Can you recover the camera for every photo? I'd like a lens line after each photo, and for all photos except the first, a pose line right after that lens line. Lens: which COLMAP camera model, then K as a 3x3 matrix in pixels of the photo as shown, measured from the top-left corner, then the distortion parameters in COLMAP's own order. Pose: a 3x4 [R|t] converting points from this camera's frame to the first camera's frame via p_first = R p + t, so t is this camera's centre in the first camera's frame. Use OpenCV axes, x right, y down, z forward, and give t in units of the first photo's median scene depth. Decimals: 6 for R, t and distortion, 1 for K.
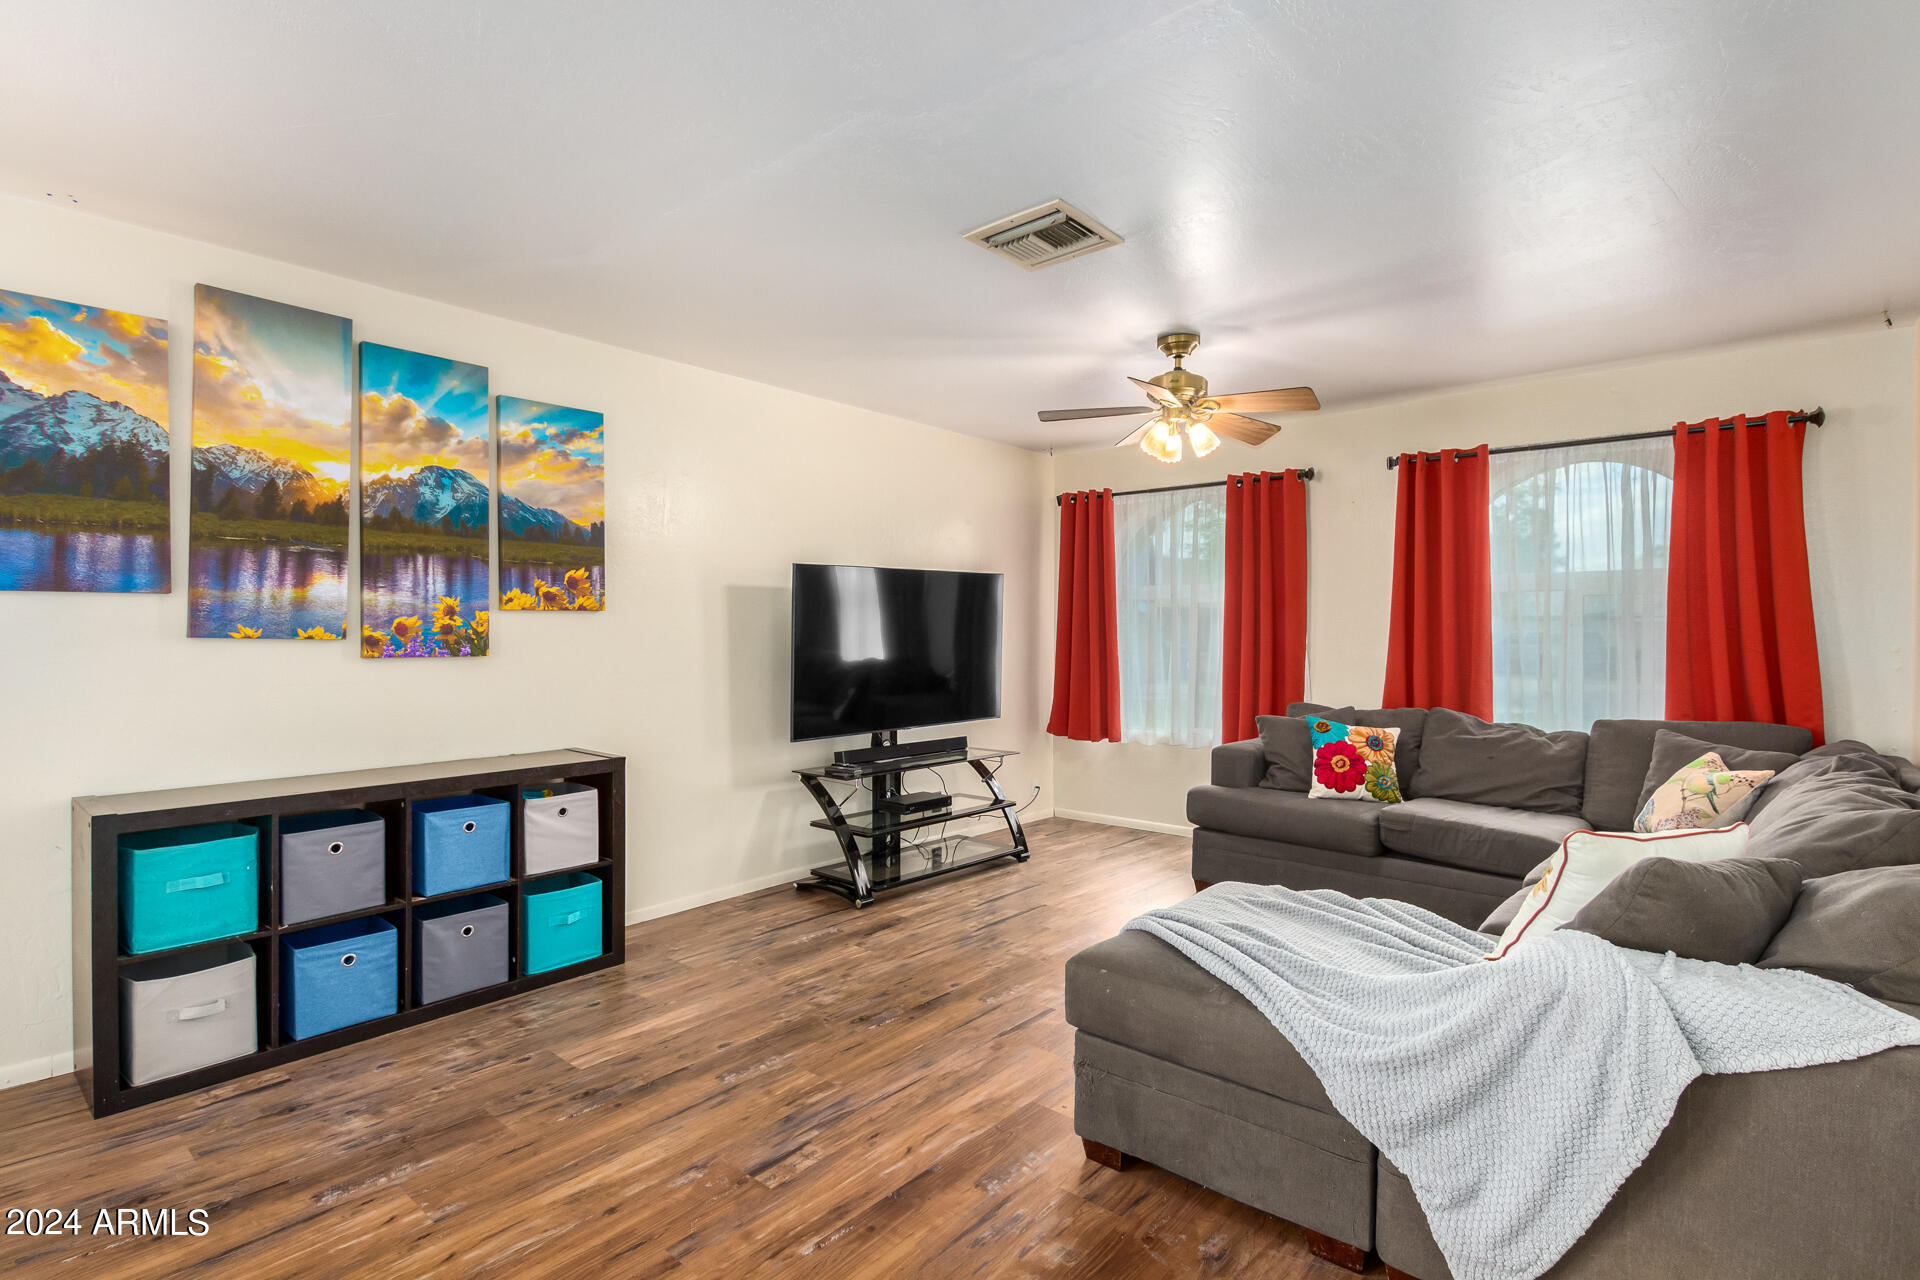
lens RADIAL K [[920.3, 0, 958.1], [0, 920.3, 640.7], [0, 0, 1]] dist [0.004685, -0.001626]
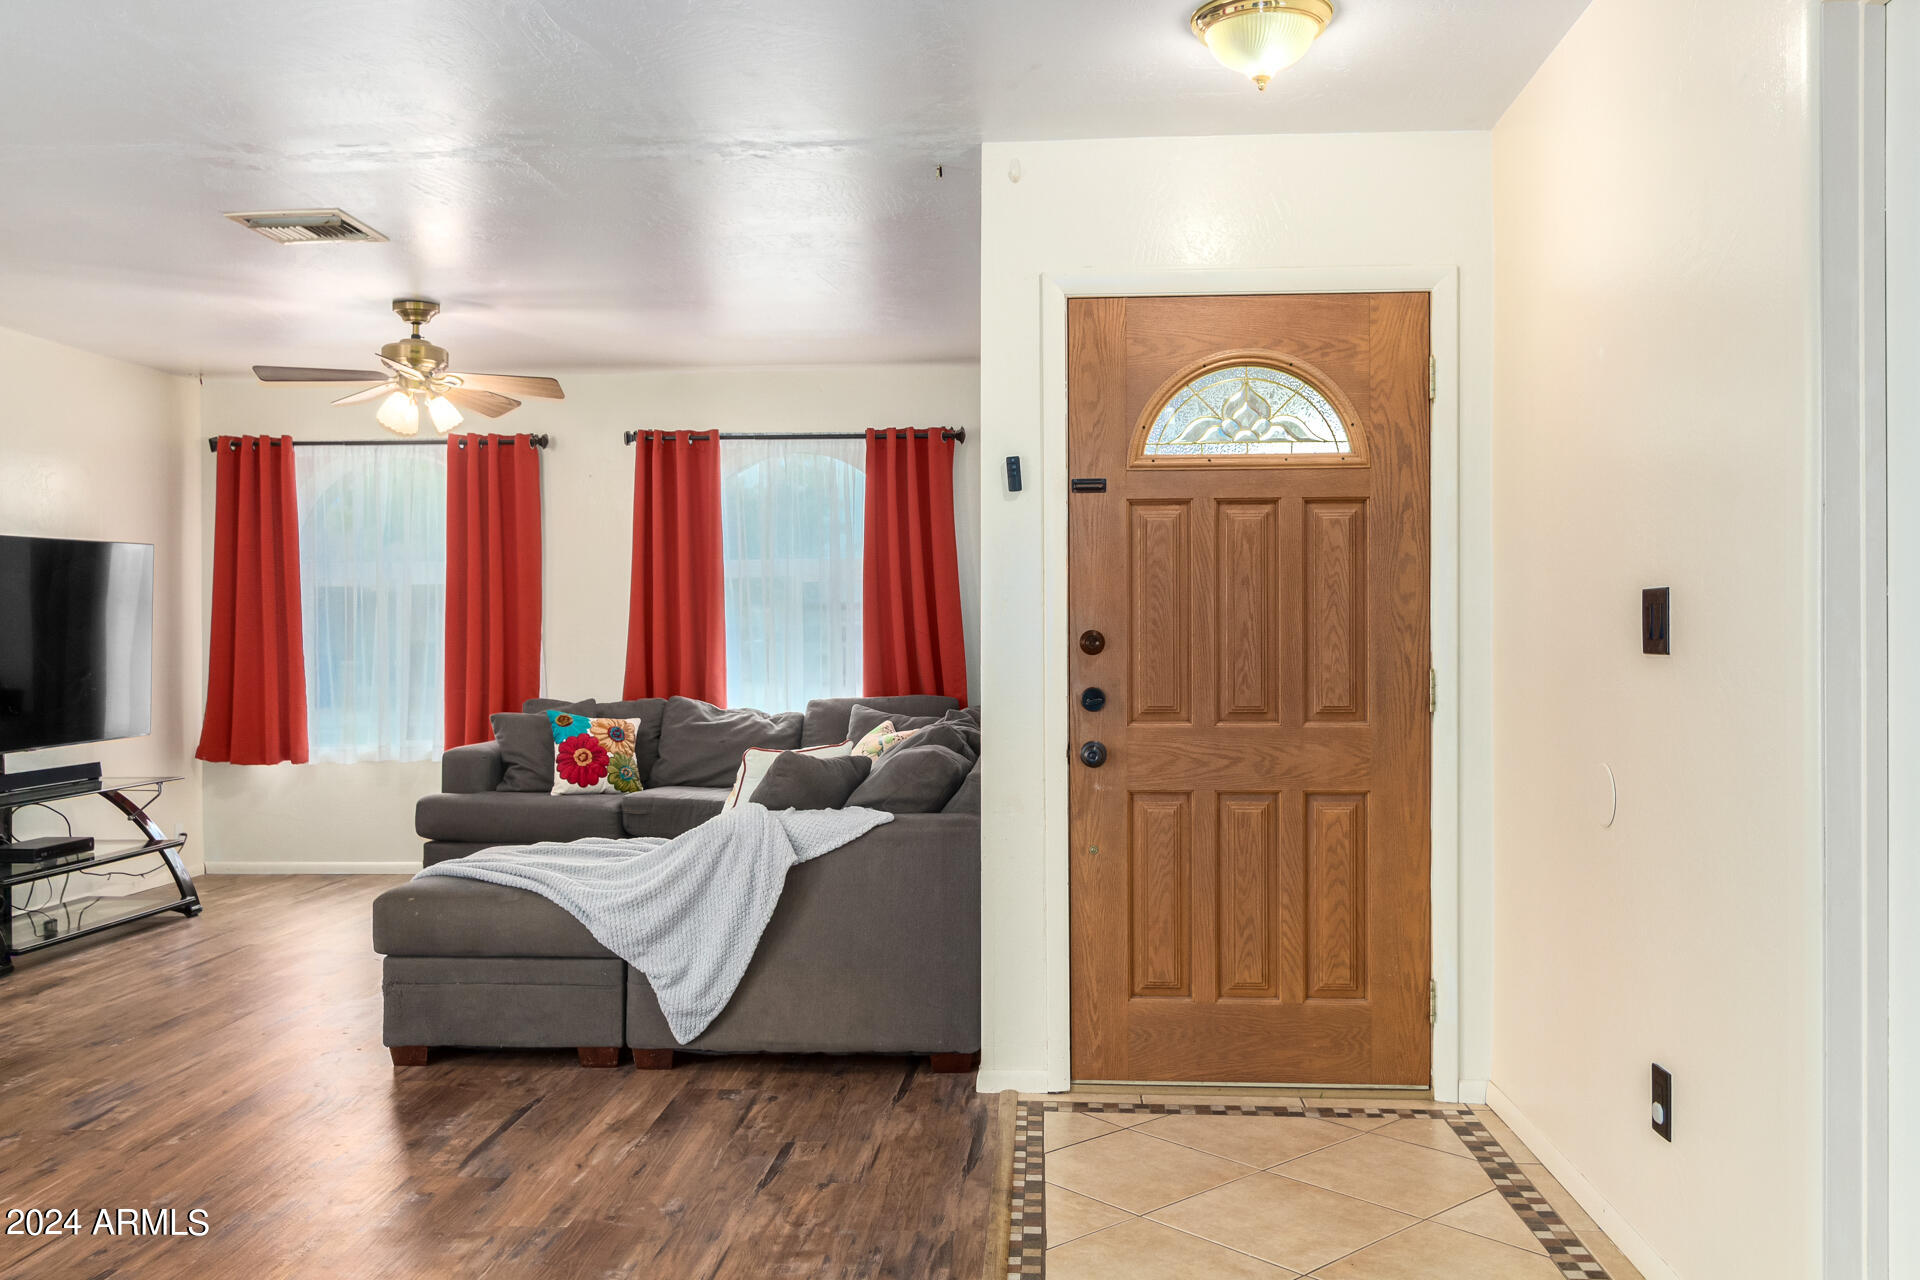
lens RADIAL K [[1581.3, 0, 963.7], [0, 1581.3, 627.2], [0, 0, 1]] dist [0.030489, -0.003126]
pose [[0.797035, -0.006273, 0.603900, -0.267047], [0.012475, 0.999904, -0.006078, 0.015229], [-0.603804, 0.012378, 0.797037, -0.560878]]
